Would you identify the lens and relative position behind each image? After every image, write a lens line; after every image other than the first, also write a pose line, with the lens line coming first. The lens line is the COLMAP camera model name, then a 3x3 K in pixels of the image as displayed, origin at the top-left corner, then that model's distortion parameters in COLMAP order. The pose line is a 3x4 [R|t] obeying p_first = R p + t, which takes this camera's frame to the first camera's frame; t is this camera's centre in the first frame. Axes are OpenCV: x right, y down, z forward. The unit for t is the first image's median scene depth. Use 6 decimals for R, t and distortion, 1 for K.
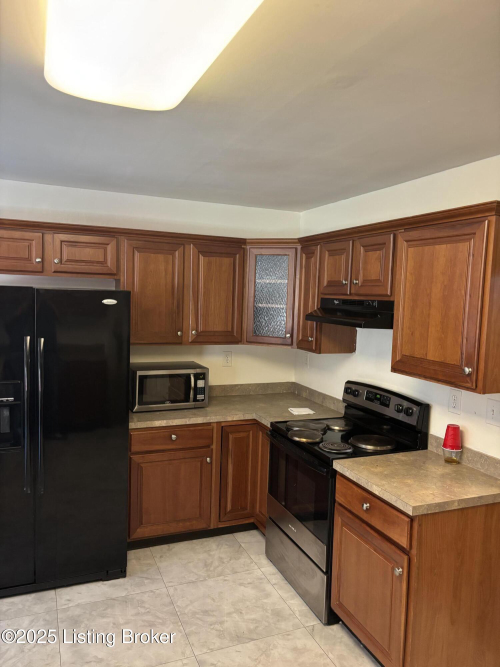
lens RADIAL K [[509.7, 0, 253.4], [0, 509.7, 332.9], [0, 0, 1]] dist [0.052257, -0.055922]
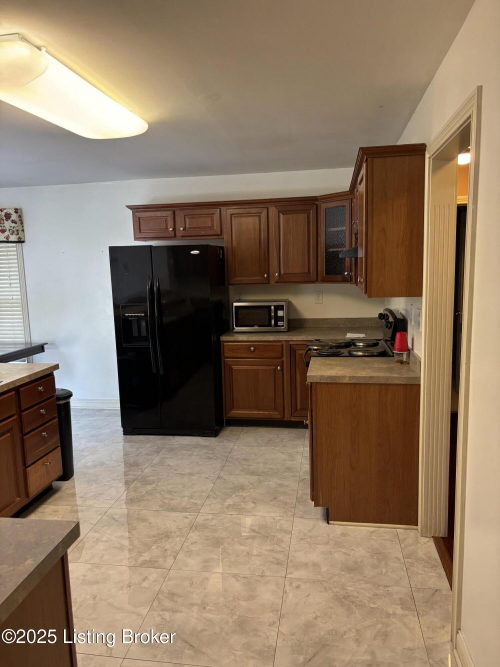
lens RADIAL K [[509.7, 0, 243.6], [0, 509.7, 337.4], [0, 0, 1]] dist [0.052257, -0.055922]
pose [[0.842435, 0.020234, -0.538418, 0.577311], [0.013876, 0.998148, 0.059221, 0.090734], [0.538619, -0.057361, 0.840595, -0.177817]]
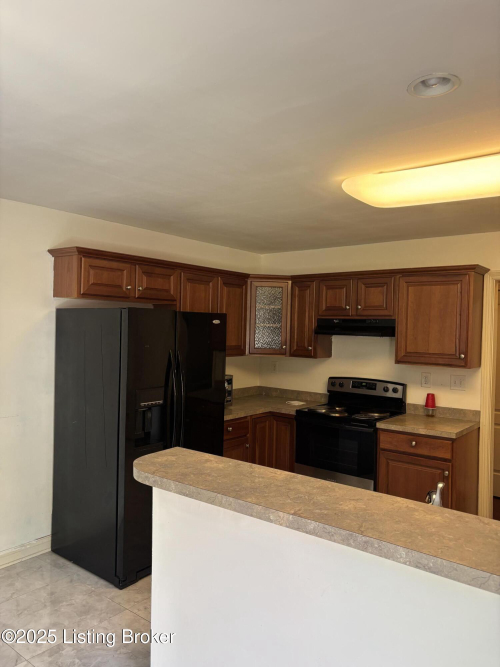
lens RADIAL K [[509.7, 0, 249.8], [0, 509.7, 332.7], [0, 0, 1]] dist [0.052257, -0.055922]
pose [[0.872539, -0.019035, 0.488173, -0.734729], [0.045168, 0.998104, -0.041812, 0.021258], [-0.486451, 0.058532, 0.871745, -0.137814]]
